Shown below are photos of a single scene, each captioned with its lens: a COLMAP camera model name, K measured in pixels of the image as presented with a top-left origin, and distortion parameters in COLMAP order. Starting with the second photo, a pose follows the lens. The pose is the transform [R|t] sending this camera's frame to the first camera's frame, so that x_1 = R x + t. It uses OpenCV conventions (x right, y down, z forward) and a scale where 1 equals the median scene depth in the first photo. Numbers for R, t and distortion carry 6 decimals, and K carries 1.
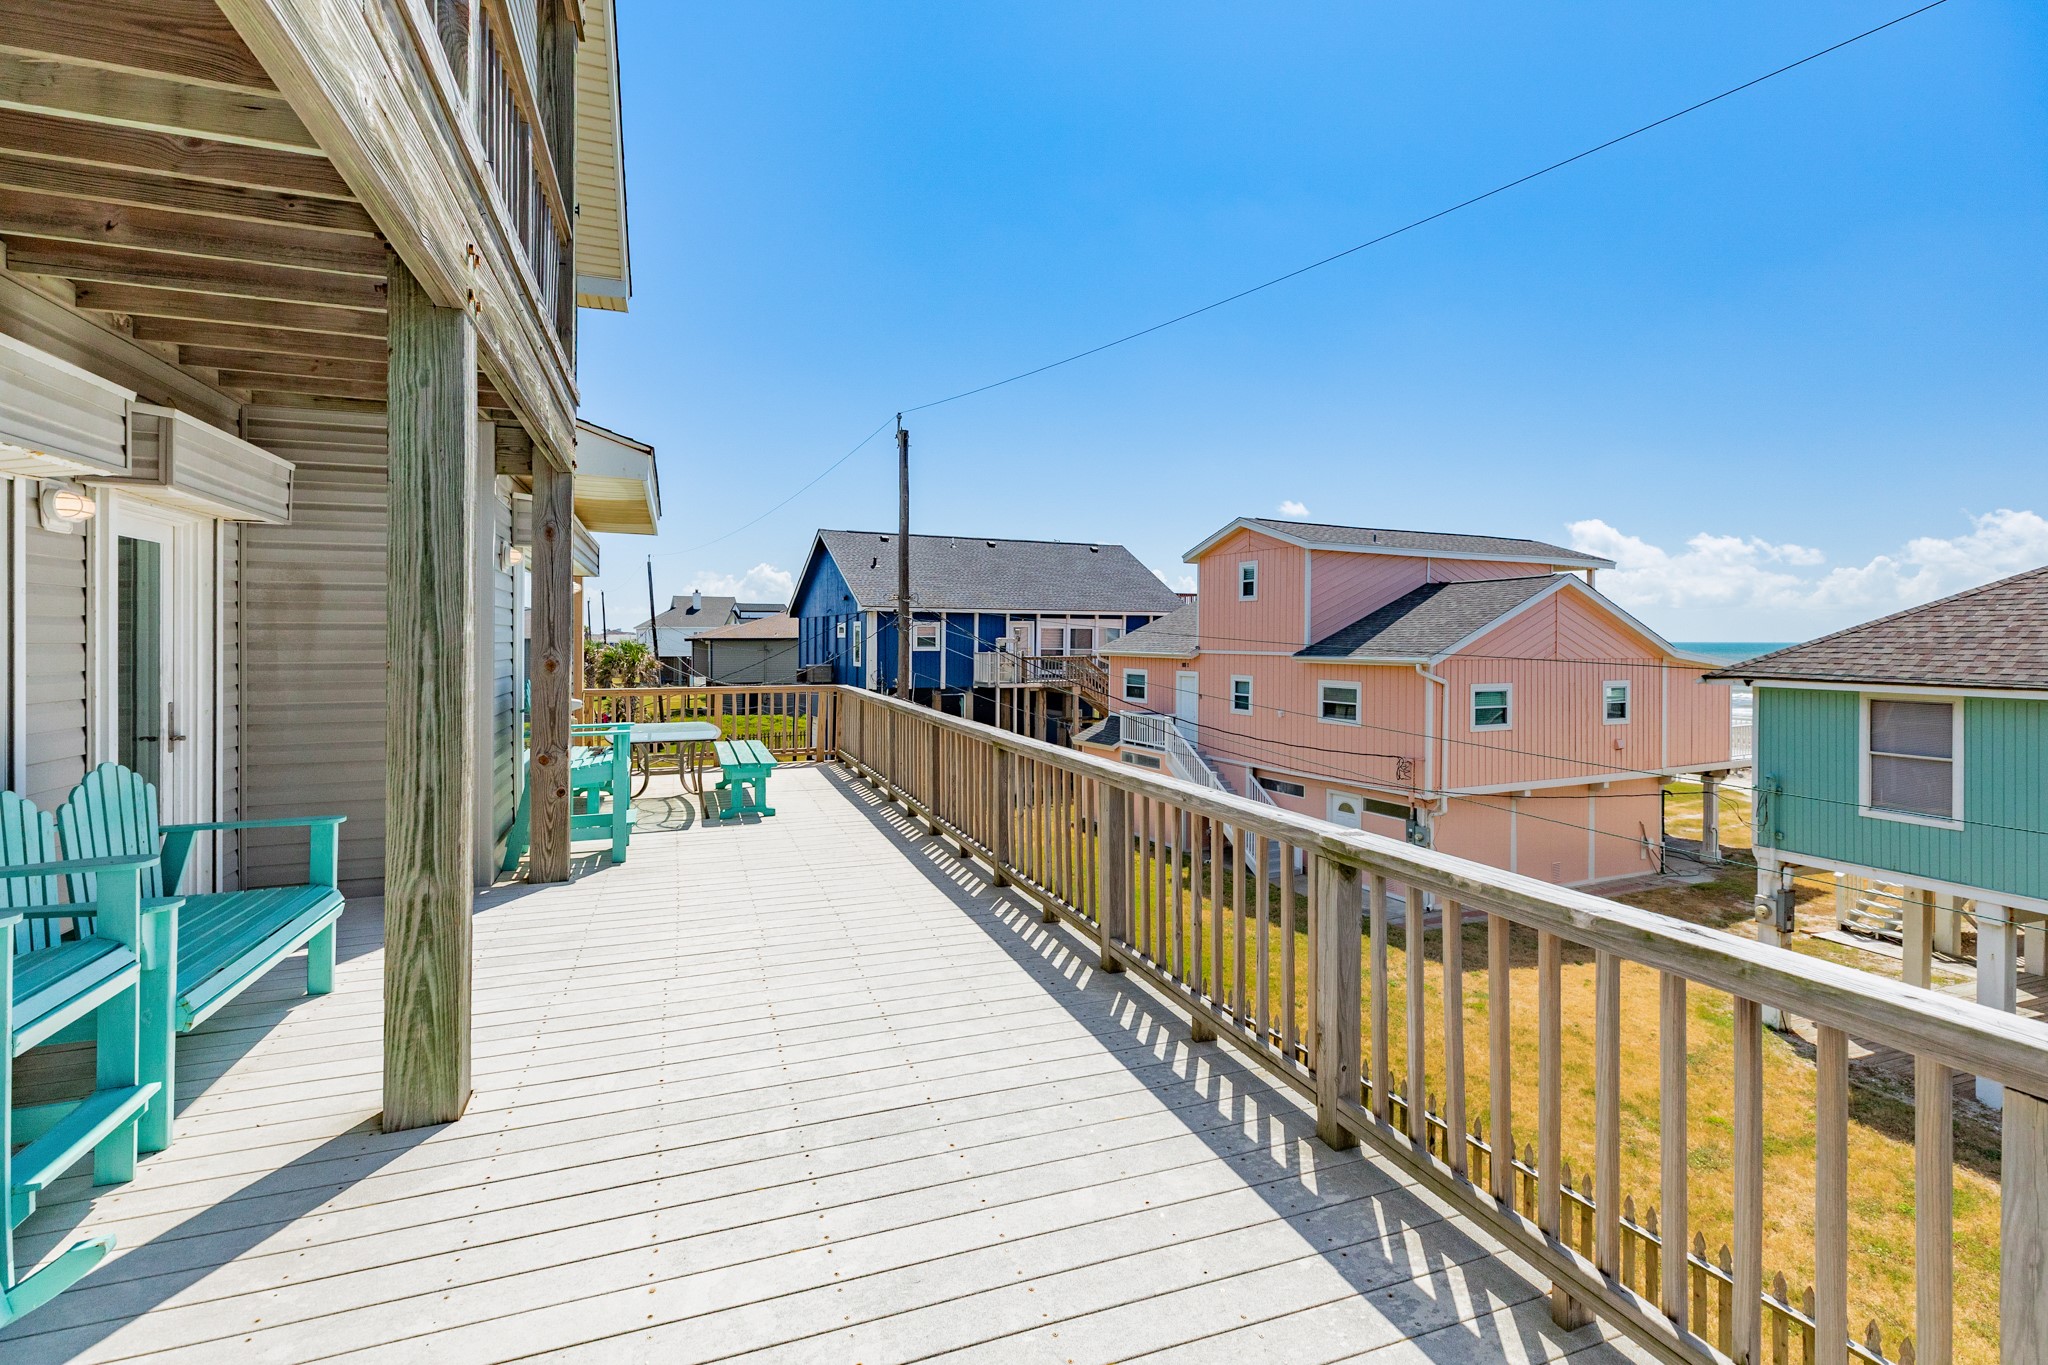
lens RADIAL K [[923.5, 0, 1004.5], [0, 923.5, 642.3], [0, 0, 1]] dist [0.004856, -0.001324]
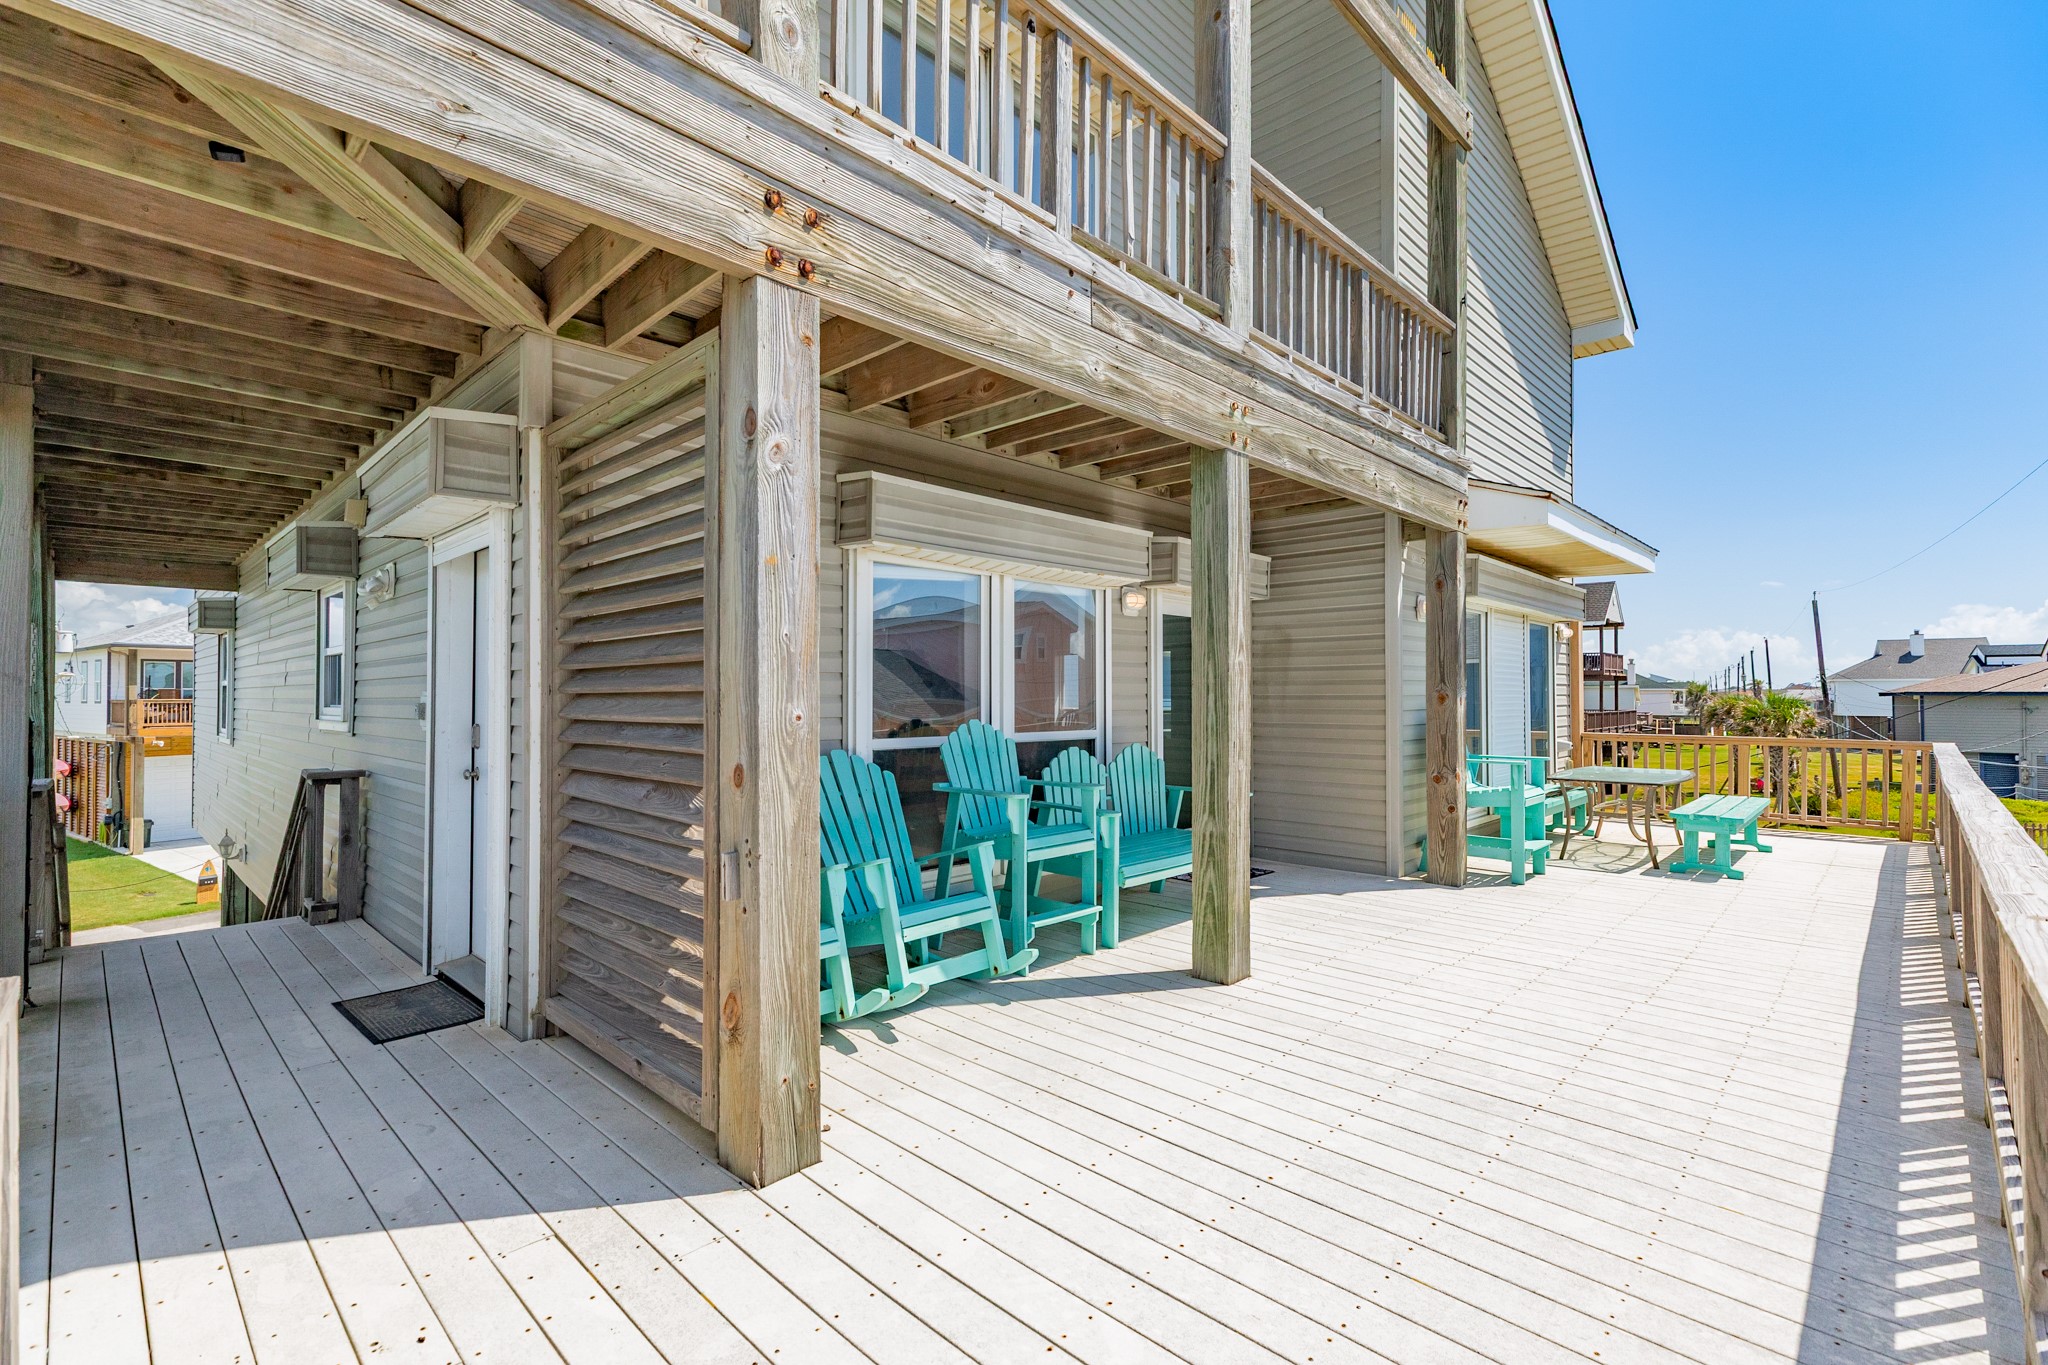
lens RADIAL K [[923.5, 0, 1047.0], [0, 923.5, 686.1], [0, 0, 1]] dist [0.004856, -0.001324]
pose [[0.450390, -0.009085, -0.892786, 0.521900], [-0.004415, 0.999913, -0.012403, 0.042001], [0.892821, 0.009527, 0.450311, 0.047120]]
